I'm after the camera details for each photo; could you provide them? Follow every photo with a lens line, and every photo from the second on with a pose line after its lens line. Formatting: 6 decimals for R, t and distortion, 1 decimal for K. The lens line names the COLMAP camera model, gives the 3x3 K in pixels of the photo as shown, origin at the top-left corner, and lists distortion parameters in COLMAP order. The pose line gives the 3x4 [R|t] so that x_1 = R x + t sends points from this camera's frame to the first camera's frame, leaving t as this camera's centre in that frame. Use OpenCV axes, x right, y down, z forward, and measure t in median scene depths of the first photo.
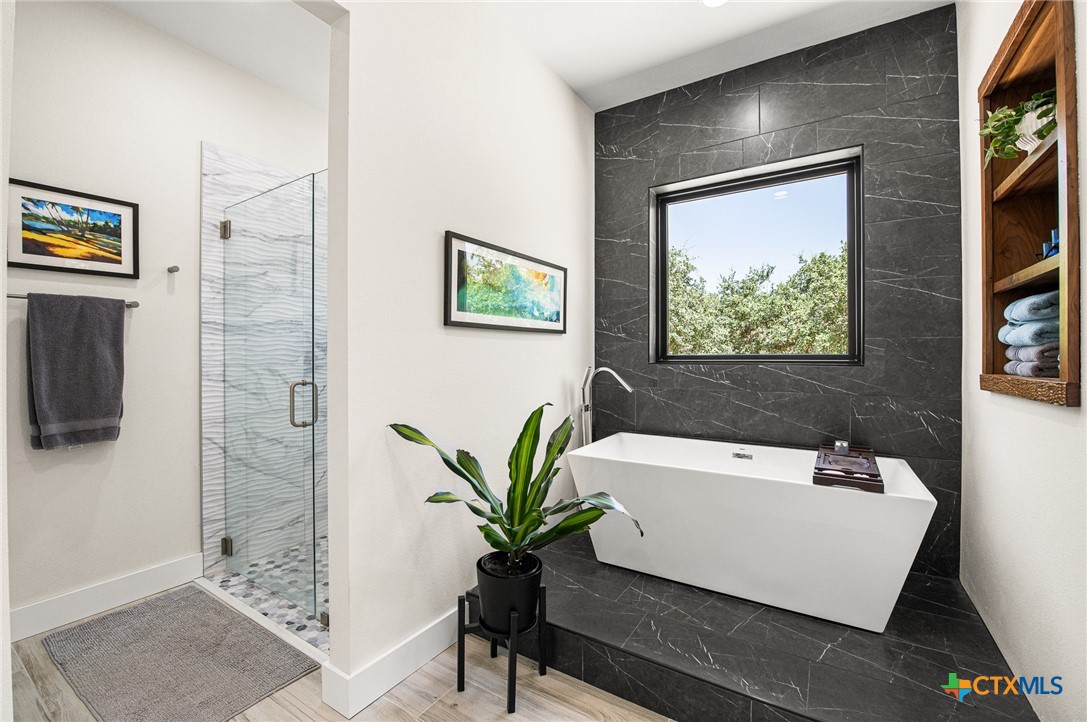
lens RADIAL K [[451.0, 0, 541.5], [0, 451.0, 359.9], [0, 0, 1]] dist [-0.020797, 0.000103]
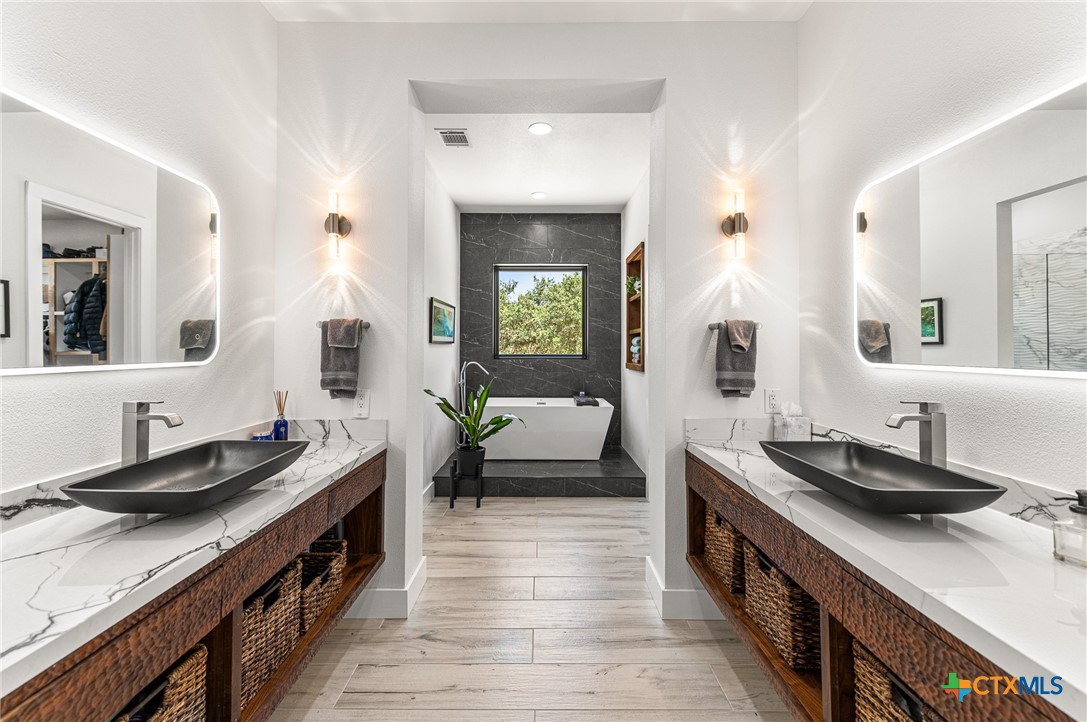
lens RADIAL K [[451.0, 0, 543.7], [0, 451.0, 352.5], [0, 0, 1]] dist [-0.020797, 0.000103]
pose [[0.838579, -0.003734, 0.544768, -0.885469], [0.001800, 0.999990, 0.004084, -0.039689], [-0.544777, -0.002444, 0.838577, -0.985947]]
